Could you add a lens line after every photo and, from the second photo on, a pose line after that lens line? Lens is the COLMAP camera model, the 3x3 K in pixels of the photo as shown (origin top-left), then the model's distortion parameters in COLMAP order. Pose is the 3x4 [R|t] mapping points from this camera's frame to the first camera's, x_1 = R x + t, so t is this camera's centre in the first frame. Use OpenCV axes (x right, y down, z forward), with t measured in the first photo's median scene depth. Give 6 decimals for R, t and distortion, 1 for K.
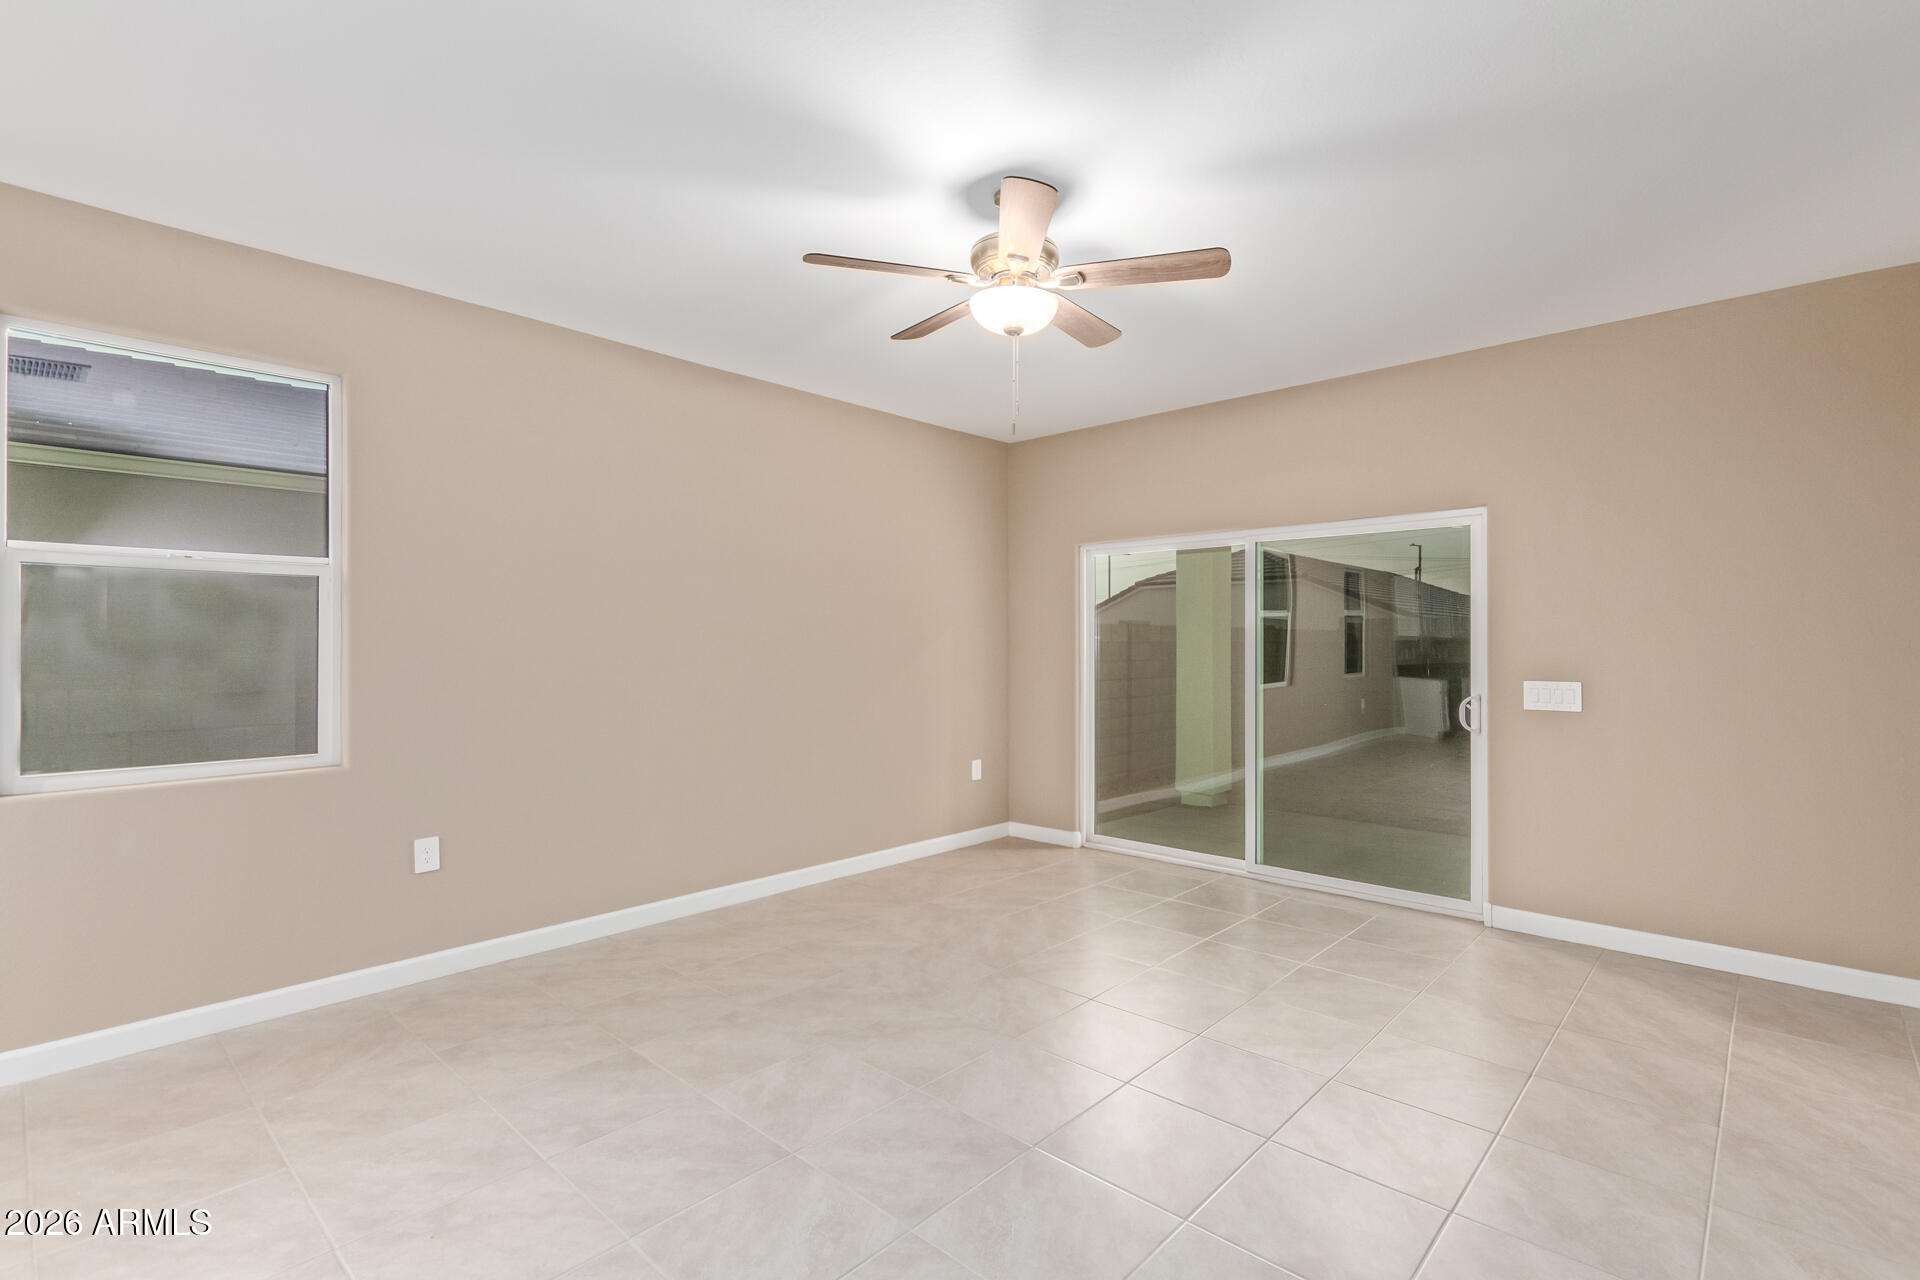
lens RADIAL K [[881.5, 0, 979.1], [0, 881.5, 641.0], [0, 0, 1]] dist [0.007303, -0.003331]
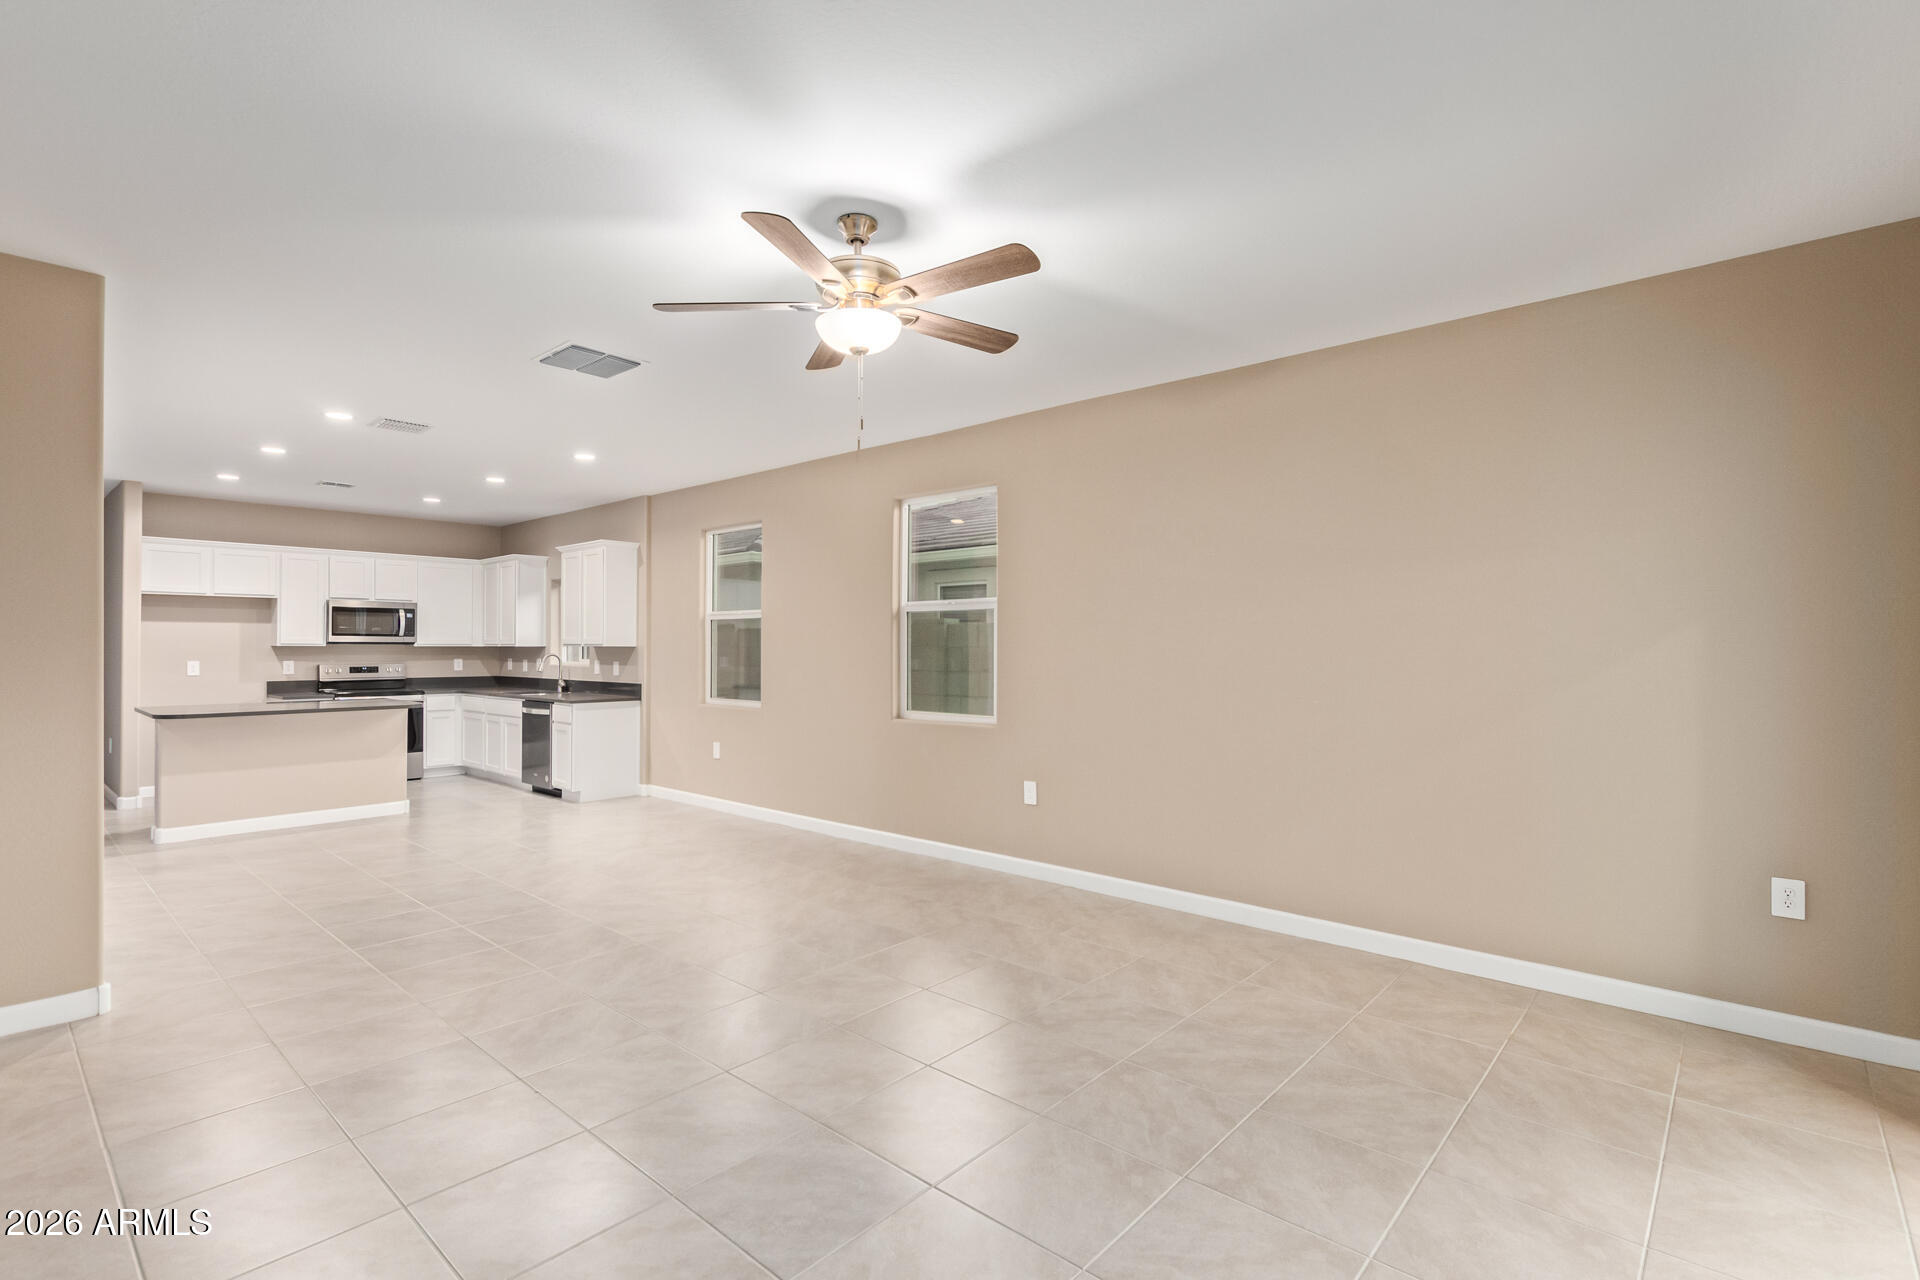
lens RADIAL K [[881.5, 0, 967.9], [0, 881.5, 641.2], [0, 0, 1]] dist [0.007303, -0.003331]
pose [[0.014819, -0.006465, -0.999869, 0.770238], [0.003833, 0.999972, -0.006409, -0.001328], [0.999883, -0.003738, 0.014843, 0.795855]]
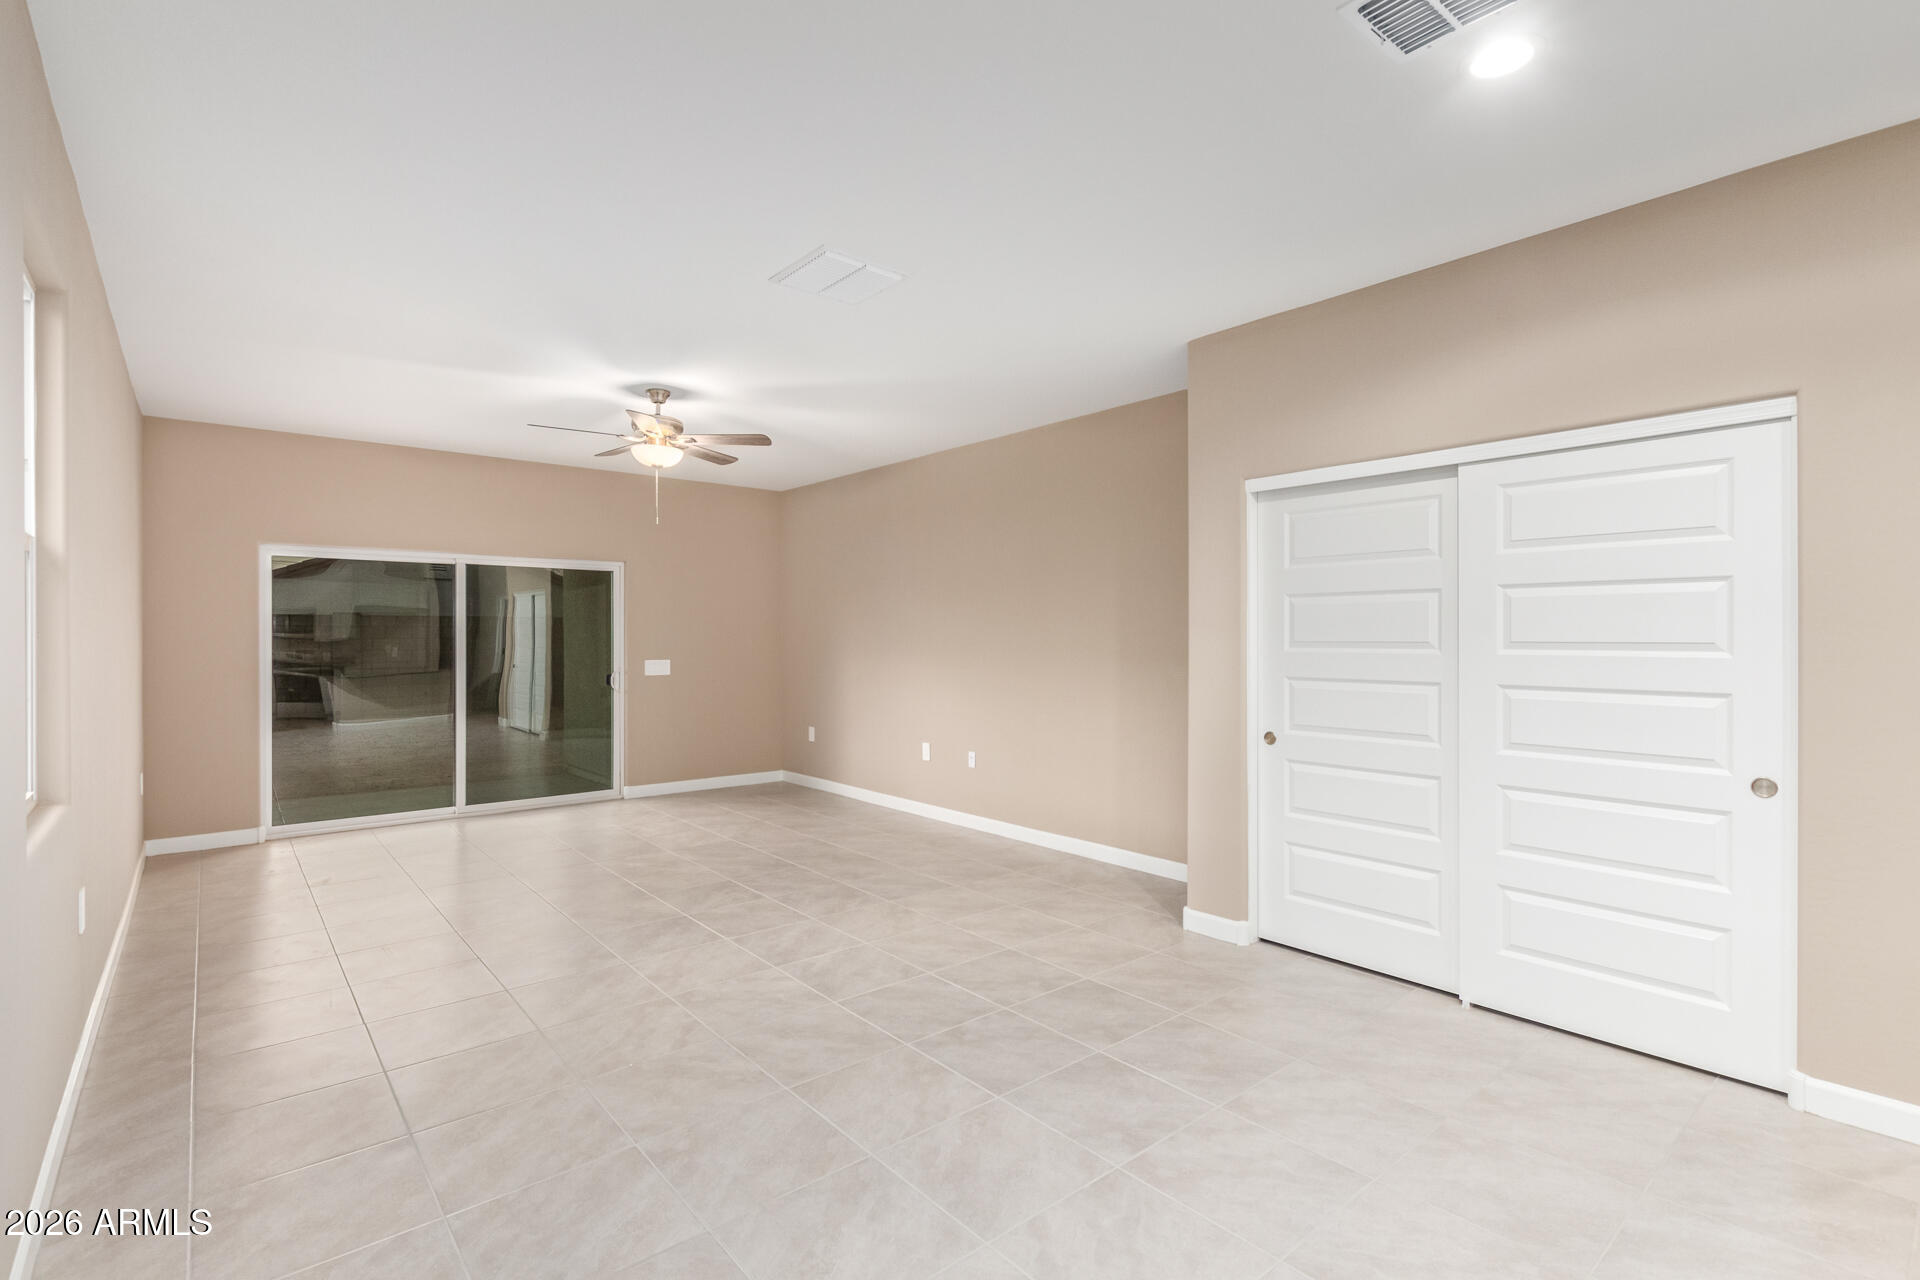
lens RADIAL K [[881.5, 0, 966.9], [0, 881.5, 649.3], [0, 0, 1]] dist [0.007303, -0.003331]
pose [[0.127048, -0.013189, 0.991809, -1.183492], [-0.002516, 0.999904, 0.013619, -0.004700], [-0.991893, -0.004226, 0.127002, 0.104858]]
